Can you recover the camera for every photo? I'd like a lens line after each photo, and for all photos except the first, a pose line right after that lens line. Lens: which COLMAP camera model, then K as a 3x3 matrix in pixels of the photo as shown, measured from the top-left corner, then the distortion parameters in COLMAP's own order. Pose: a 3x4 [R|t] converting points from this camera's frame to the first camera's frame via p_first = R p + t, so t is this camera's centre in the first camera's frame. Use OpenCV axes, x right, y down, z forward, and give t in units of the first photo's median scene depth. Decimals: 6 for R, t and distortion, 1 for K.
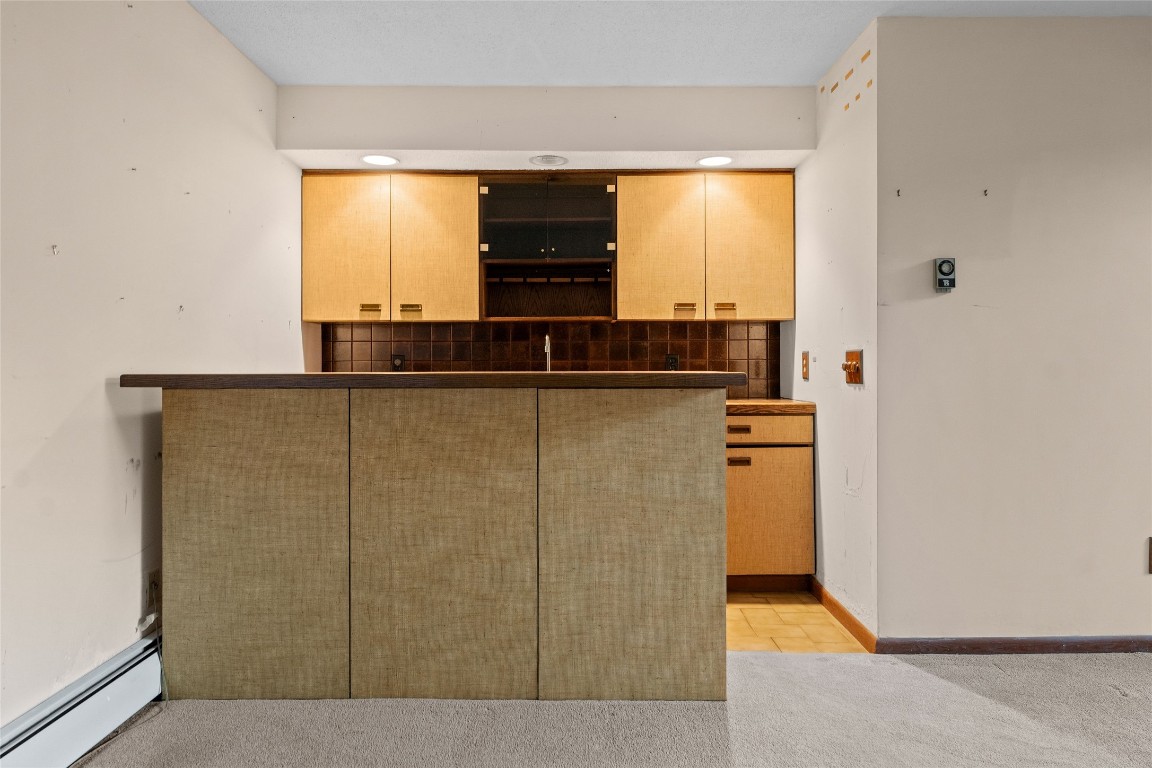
lens RADIAL K [[765.1, 0, 572.3], [0, 765.1, 366.9], [0, 0, 1]] dist [0.003121, -0.002609]
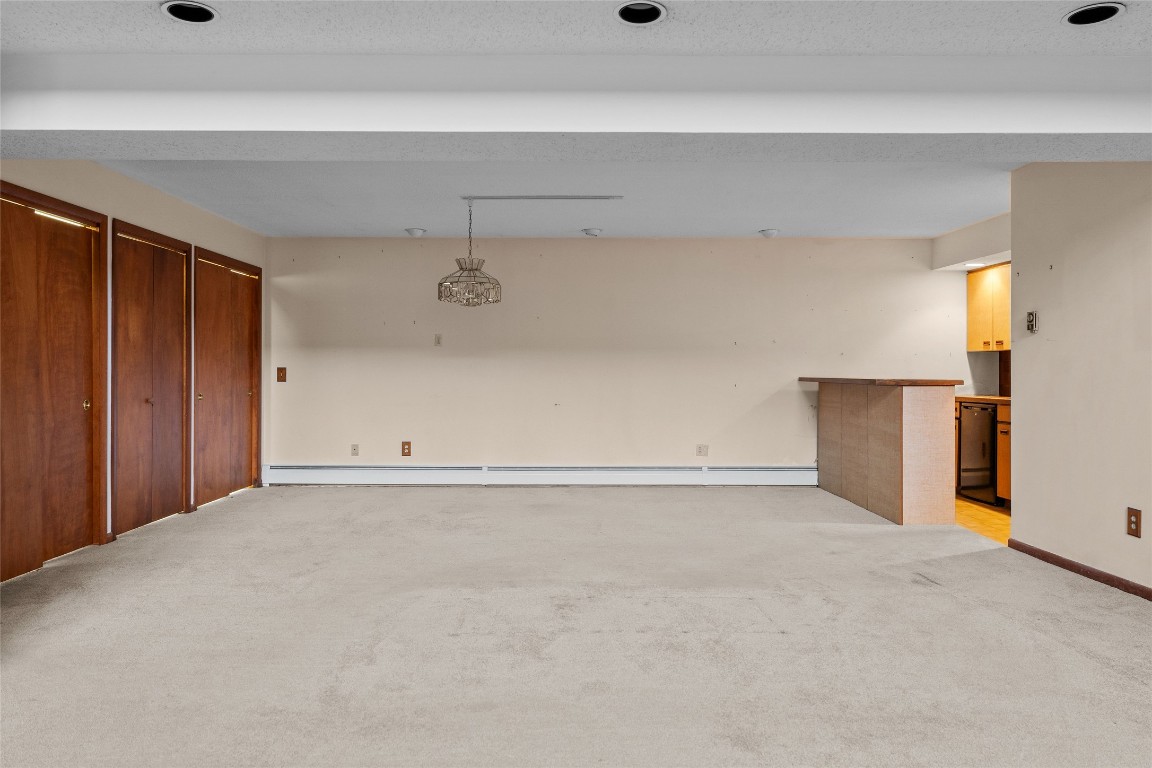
lens RADIAL K [[765.1, 0, 572.3], [0, 765.1, 366.9], [0, 0, 1]] dist [0.003121, -0.002609]
pose [[0.012354, -0.004870, -0.999912, 1.524955], [-0.007263, 0.999961, -0.004960, -0.006900], [0.999897, 0.007324, 0.012318, 0.005673]]
